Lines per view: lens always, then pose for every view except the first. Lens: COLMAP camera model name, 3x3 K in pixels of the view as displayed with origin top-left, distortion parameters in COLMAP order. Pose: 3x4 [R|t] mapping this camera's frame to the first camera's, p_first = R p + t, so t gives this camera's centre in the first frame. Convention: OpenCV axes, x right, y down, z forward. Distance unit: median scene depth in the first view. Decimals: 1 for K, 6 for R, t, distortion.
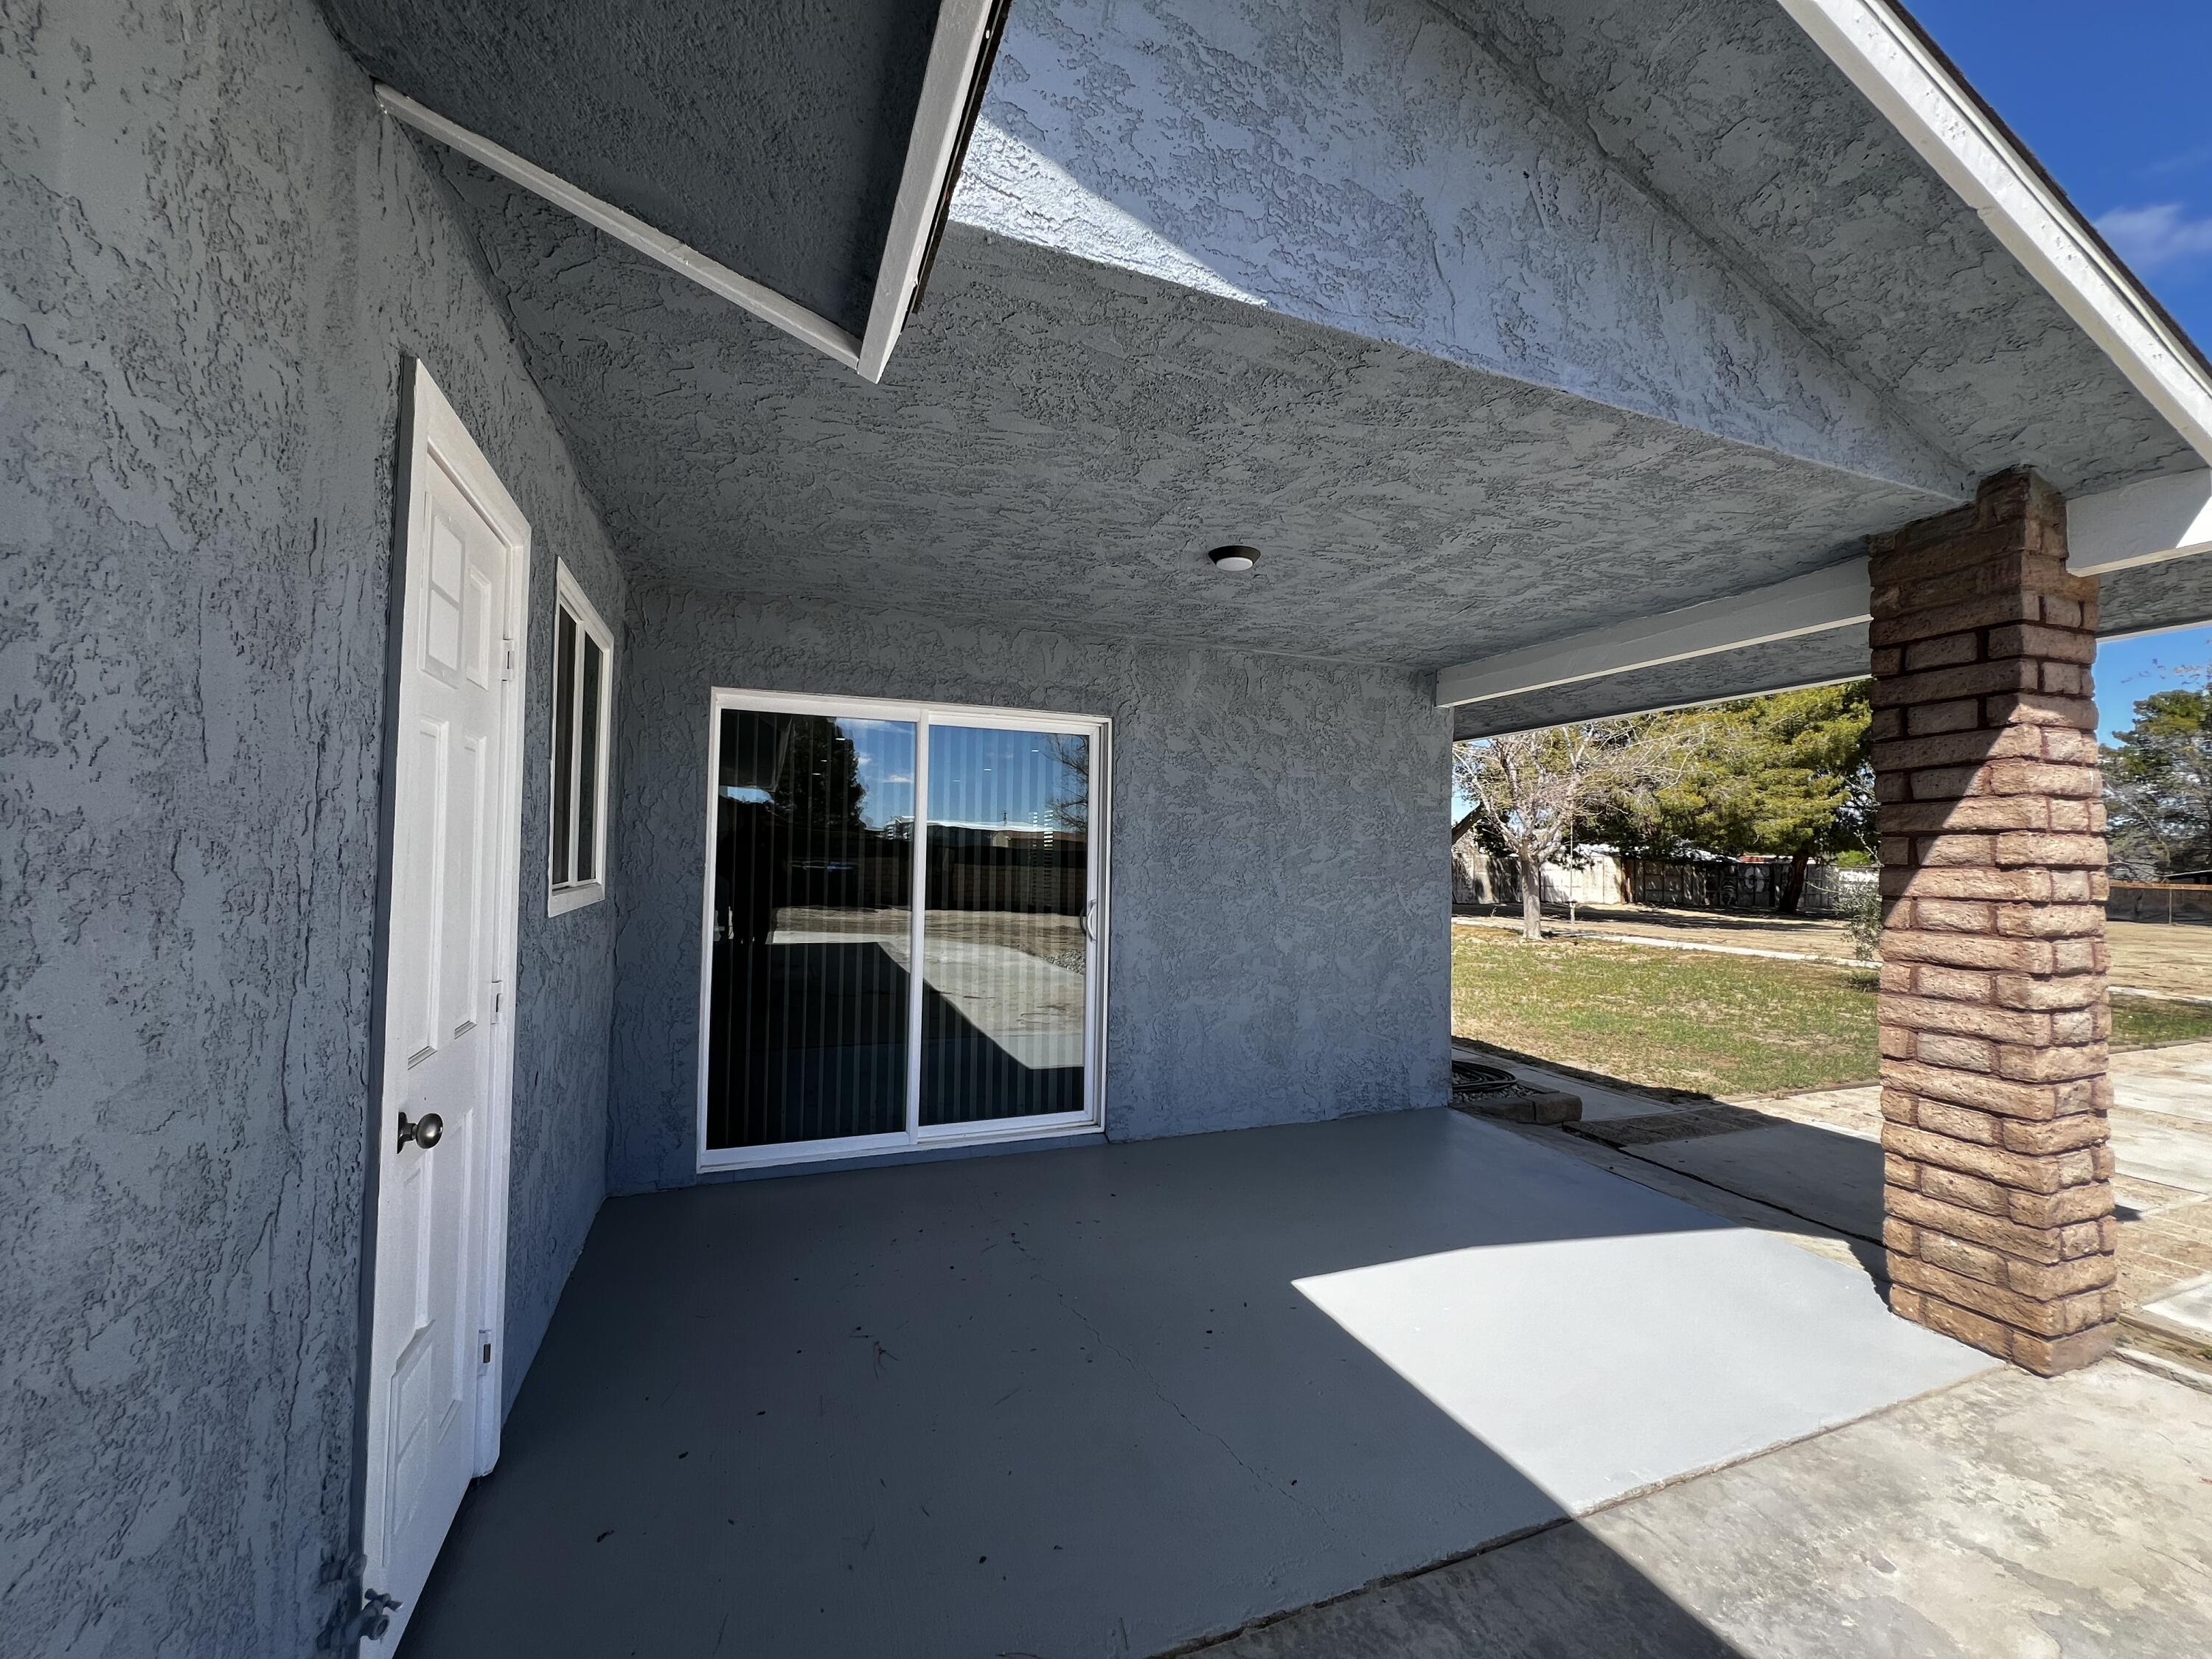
lens RADIAL K [[887.0, 0, 1103.9], [0, 887.0, 829.7], [0, 0, 1]] dist [-0.001634, -0.000538]
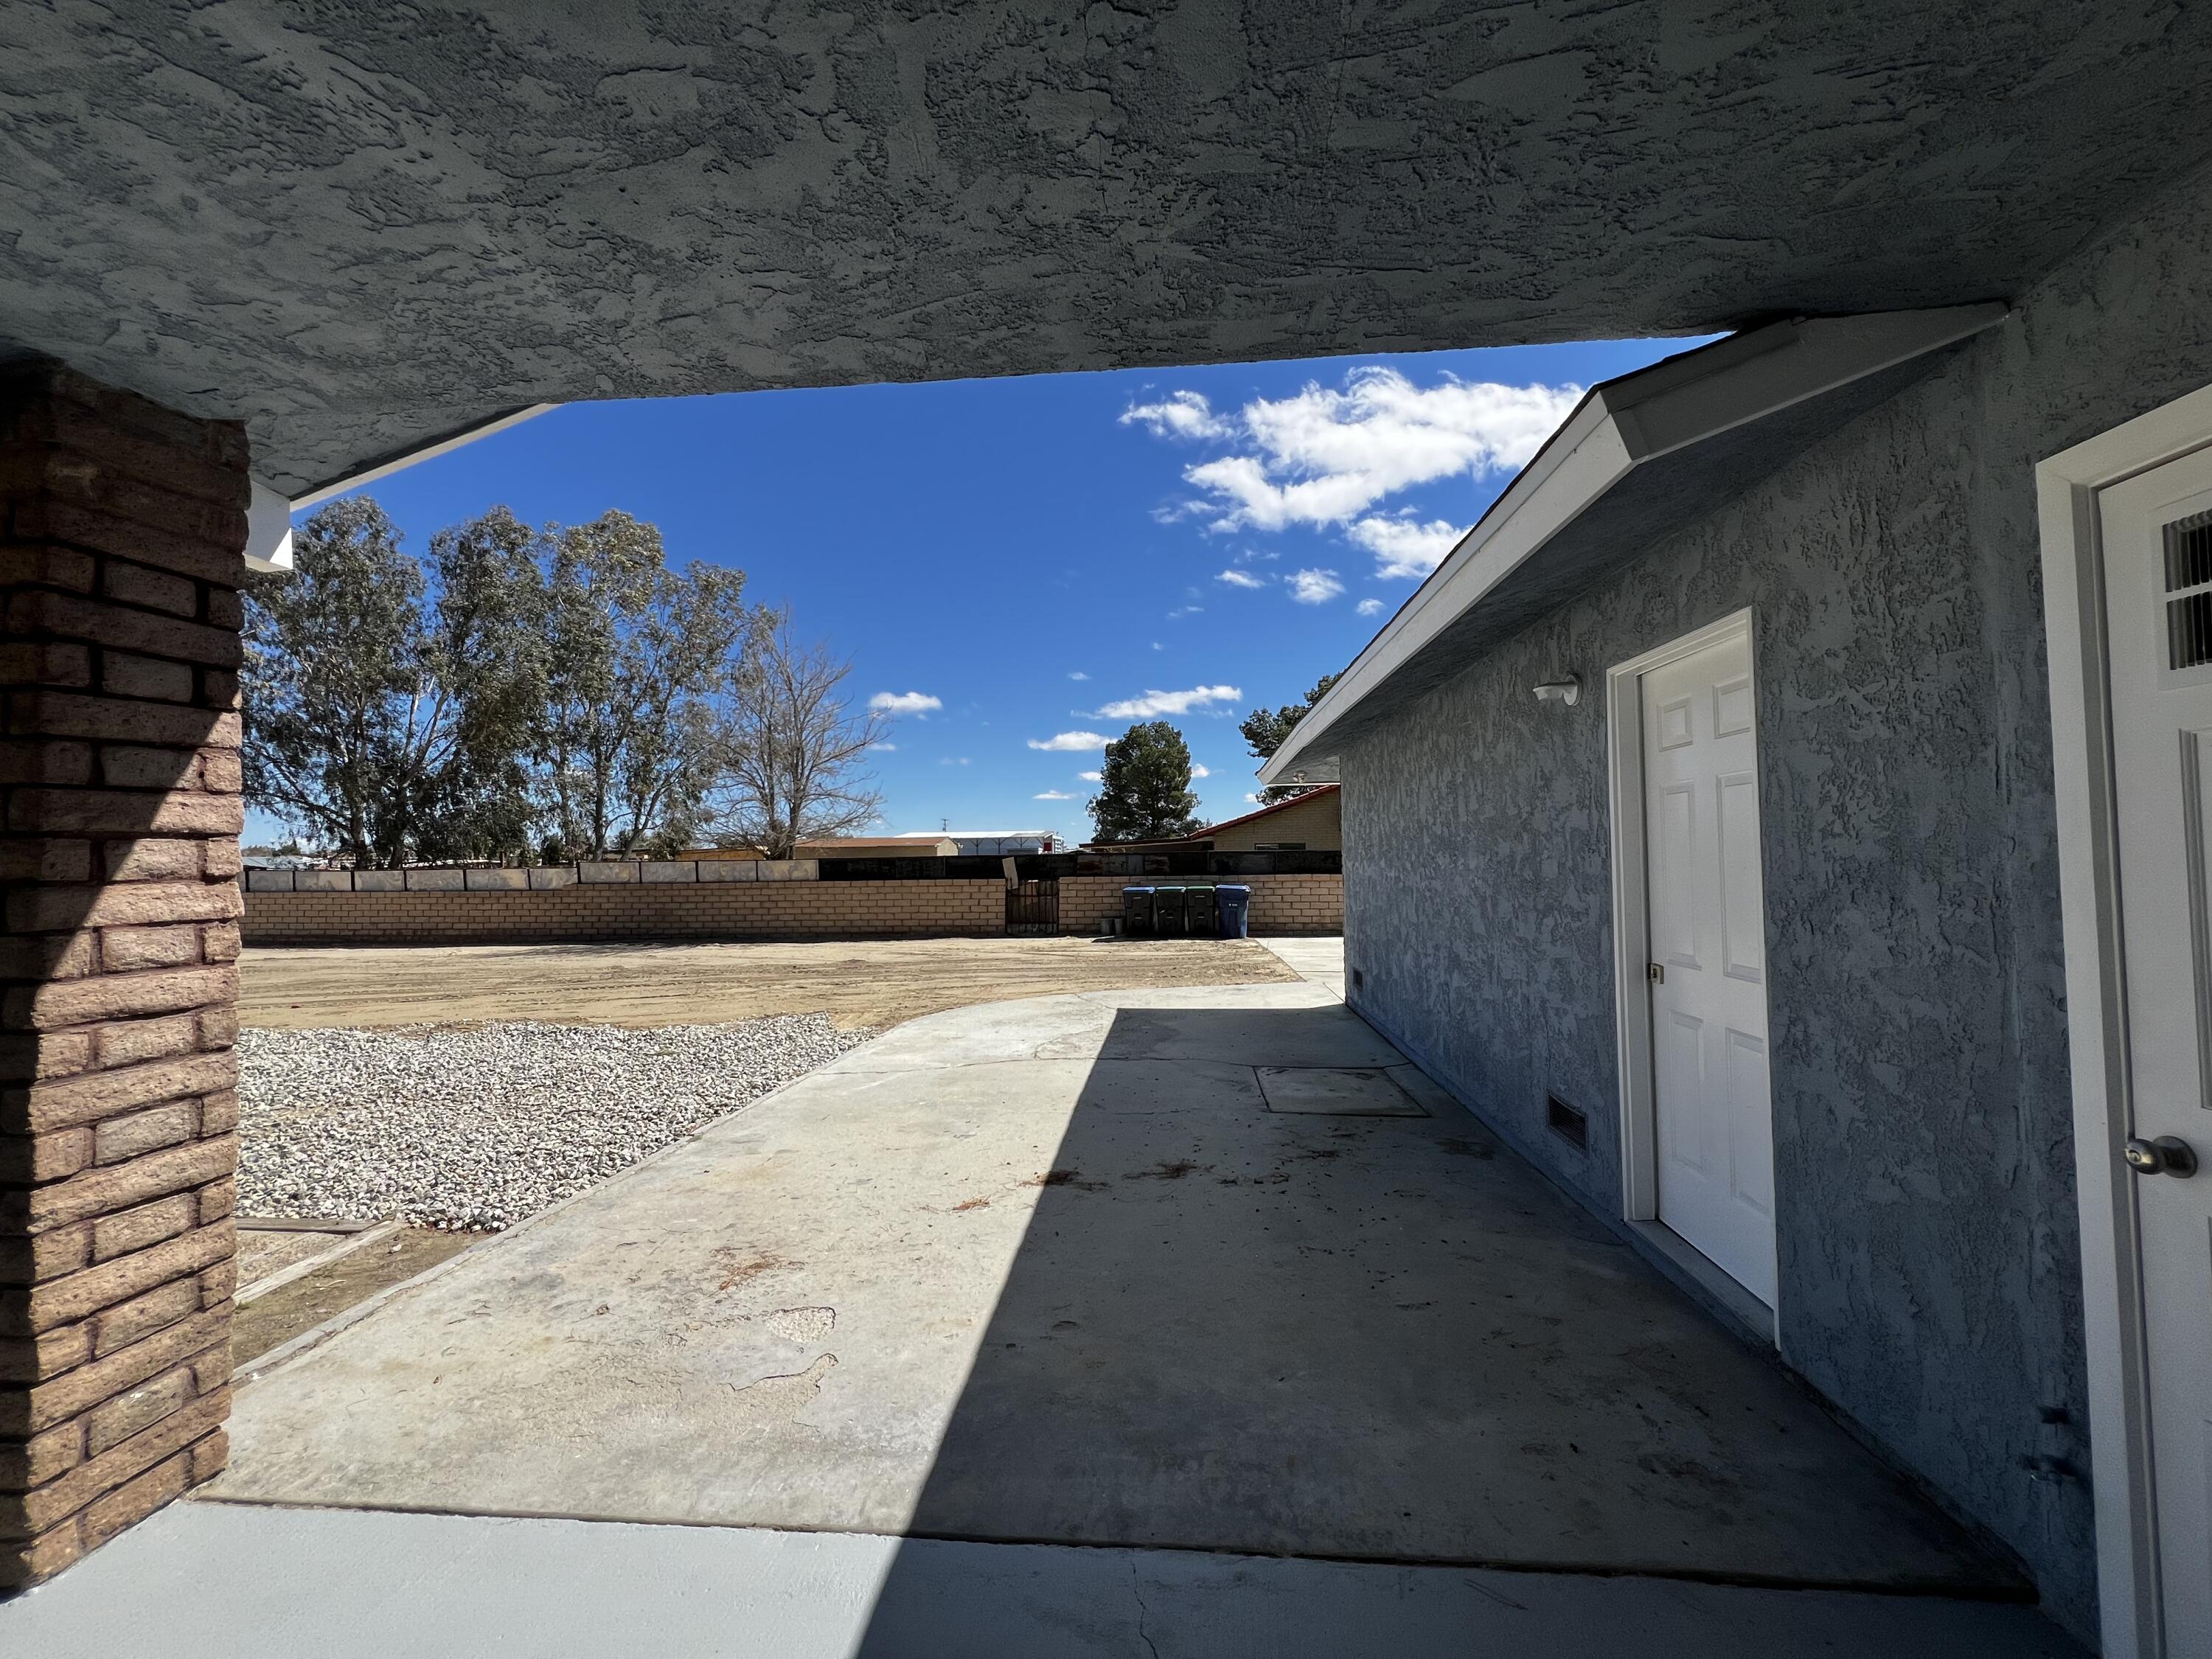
lens RADIAL K [[887.0, 0, 1098.0], [0, 887.0, 823.3], [0, 0, 1]] dist [-0.001634, -0.000538]
pose [[-0.894372, 0.010915, 0.447191, -0.085407], [-0.017247, 0.998118, -0.058855, 0.023809], [-0.446992, -0.060351, -0.892500, 1.329307]]
